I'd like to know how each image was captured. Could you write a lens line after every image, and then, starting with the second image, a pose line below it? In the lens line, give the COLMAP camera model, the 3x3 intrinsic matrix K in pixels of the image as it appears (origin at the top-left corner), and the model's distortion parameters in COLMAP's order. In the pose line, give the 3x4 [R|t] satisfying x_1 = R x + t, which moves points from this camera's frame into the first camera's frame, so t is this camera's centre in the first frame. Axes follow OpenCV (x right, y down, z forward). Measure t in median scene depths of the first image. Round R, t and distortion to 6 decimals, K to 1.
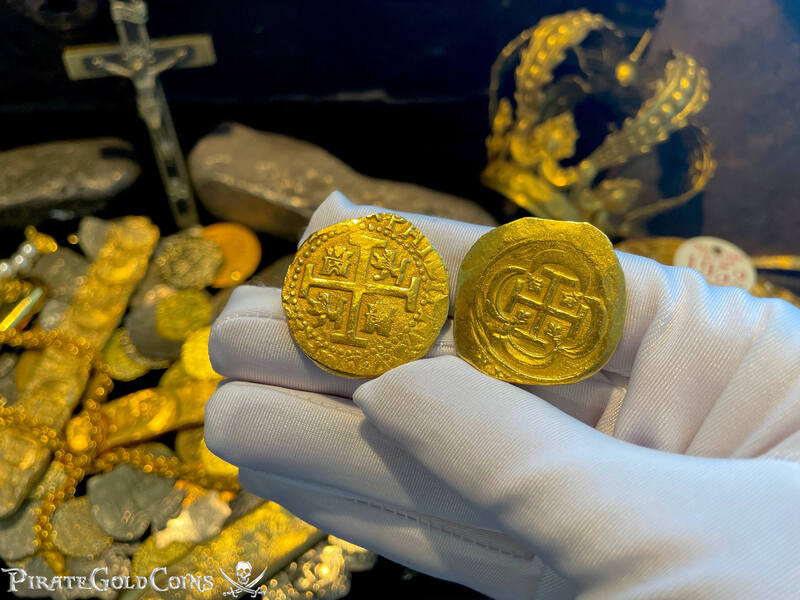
lens RADIAL K [[637.7, 0, 409.2], [0, 637.7, 302.1], [0, 0, 1]] dist [0.033728, -0.100043]
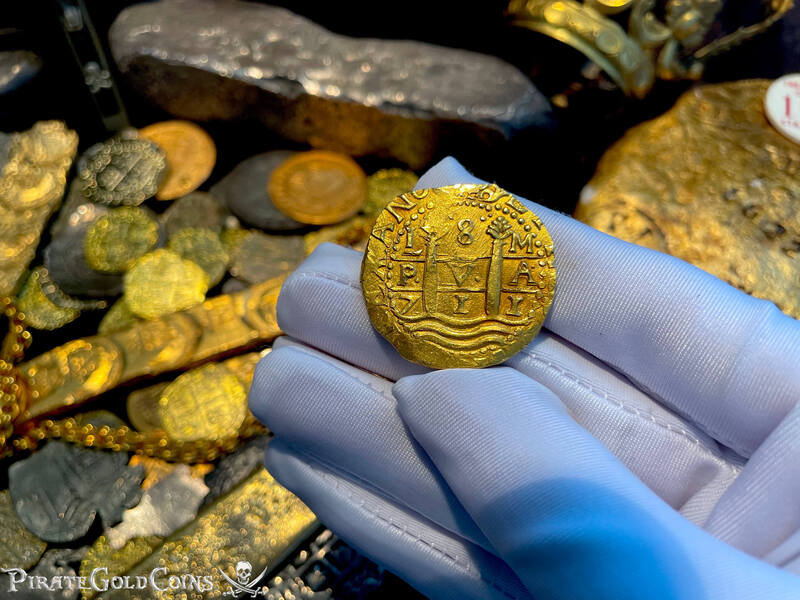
lens RADIAL K [[637.7, 0, 399.5], [0, 637.7, 304.1], [0, 0, 1]] dist [0.033728, -0.100043]
pose [[0.995280, -0.095119, 0.019255, -0.055256], [0.093772, 0.993681, 0.061686, 0.087811], [-0.025001, -0.059590, 0.997910, 0.267621]]
